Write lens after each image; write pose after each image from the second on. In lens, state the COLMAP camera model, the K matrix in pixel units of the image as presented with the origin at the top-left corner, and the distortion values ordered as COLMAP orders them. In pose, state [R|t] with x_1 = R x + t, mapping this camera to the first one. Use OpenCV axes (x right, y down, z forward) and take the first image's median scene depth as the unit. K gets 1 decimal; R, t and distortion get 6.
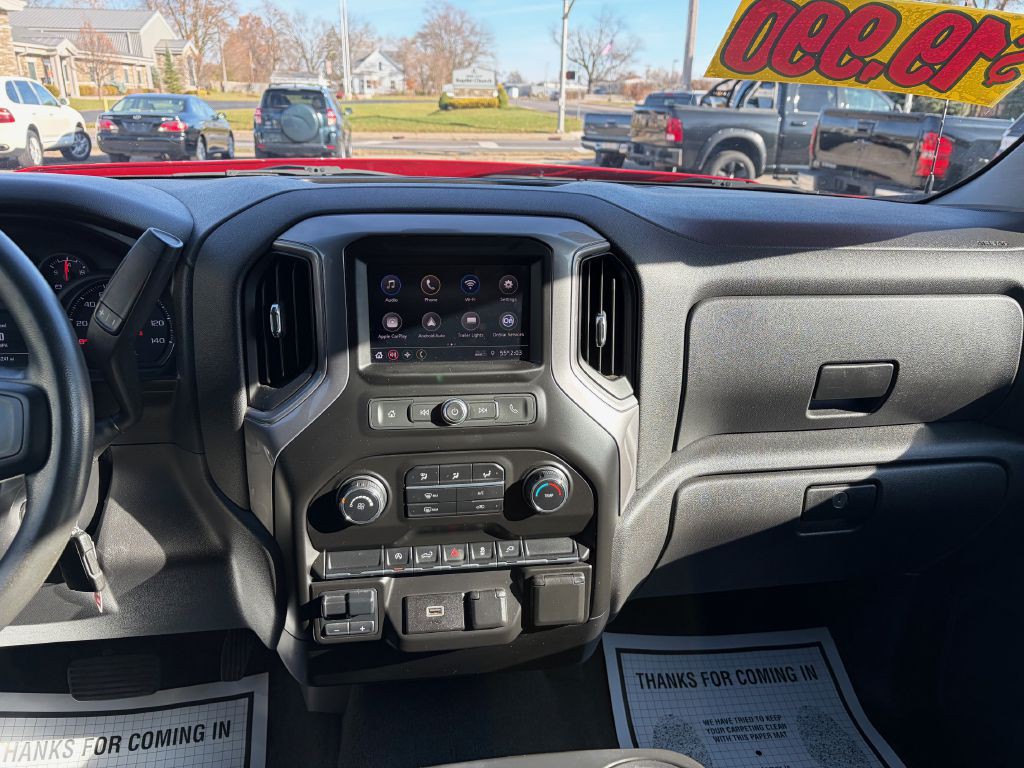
lens RADIAL K [[773.7, 0, 512.0], [0, 773.7, 384.0], [0, 0, 1]] dist [0.047611, -0.043370]
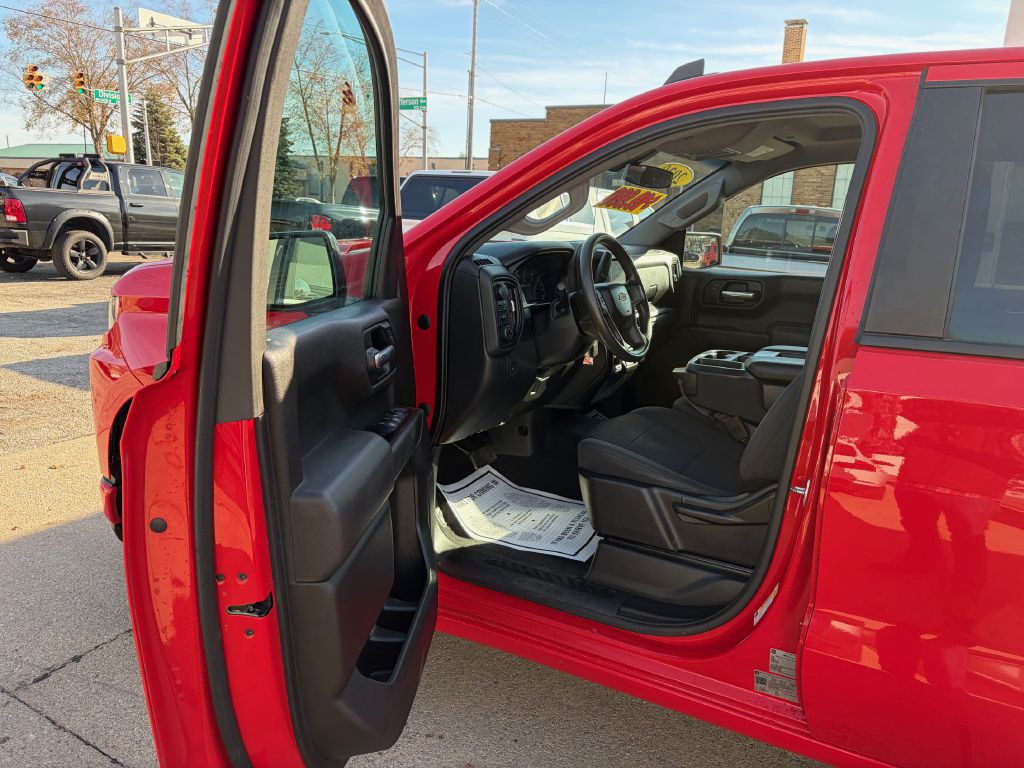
lens RADIAL K [[773.7, 0, 512.0], [0, 773.7, 384.0], [0, 0, 1]] dist [0.047611, -0.043370]
pose [[0.618718, -0.182109, 0.764215, -0.187558], [0.251193, 0.967555, 0.027196, 0.011005], [-0.744373, 0.175139, 0.644388, -0.049617]]
